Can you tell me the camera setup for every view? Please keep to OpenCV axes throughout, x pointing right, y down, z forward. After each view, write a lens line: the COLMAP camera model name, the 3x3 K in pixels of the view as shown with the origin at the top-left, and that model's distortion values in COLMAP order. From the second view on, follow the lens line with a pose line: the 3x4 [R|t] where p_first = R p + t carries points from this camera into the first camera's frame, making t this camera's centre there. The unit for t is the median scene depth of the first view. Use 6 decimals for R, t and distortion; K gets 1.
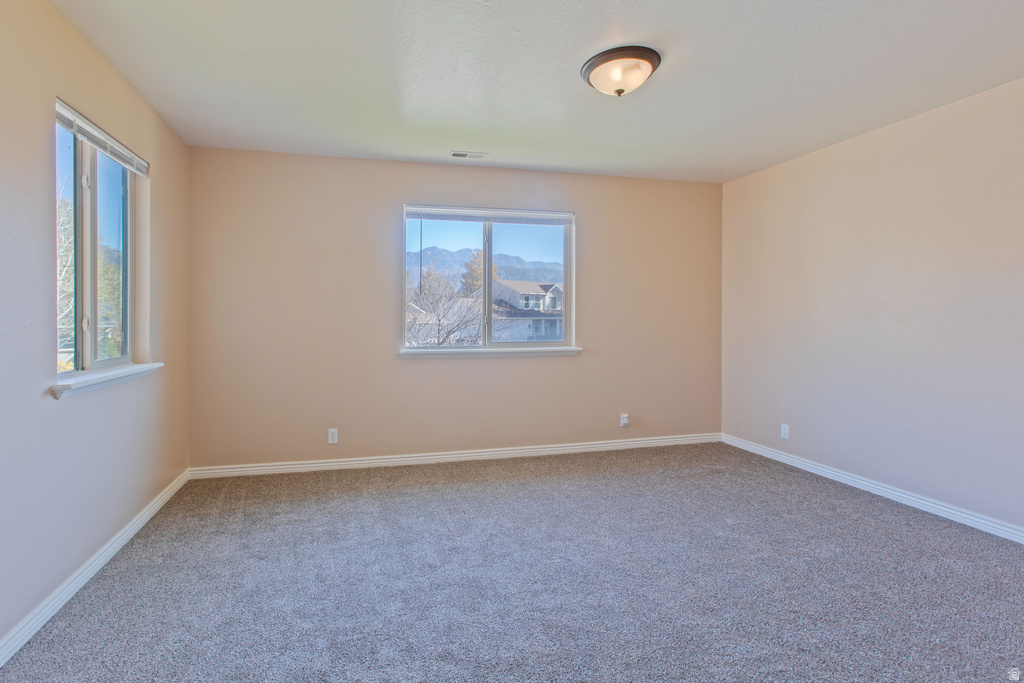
lens RADIAL K [[470.8, 0, 507.5], [0, 470.8, 311.0], [0, 0, 1]] dist [0.001180, 0.000758]
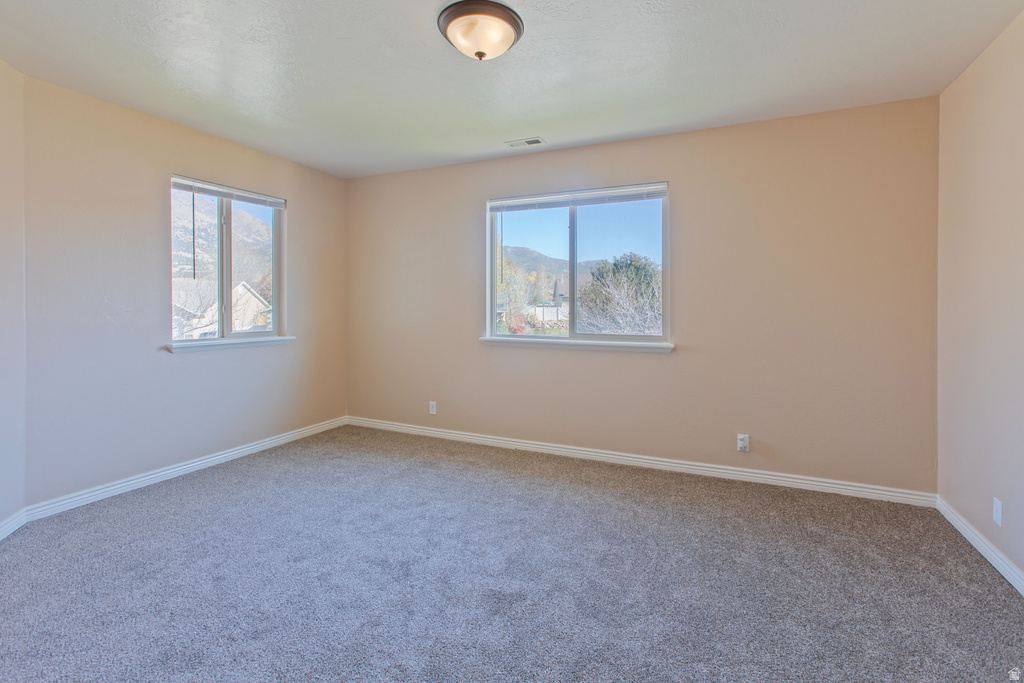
lens RADIAL K [[474.2, 0, 516.5], [0, 474.2, 302.9], [0, 0, 1]] dist [-0.003251, 0.008473]
pose [[0.787964, 0.002048, -0.615718, 0.573370], [0.002375, 0.999977, 0.006366, -0.001325], [0.615717, -0.006478, 0.787941, 0.227191]]
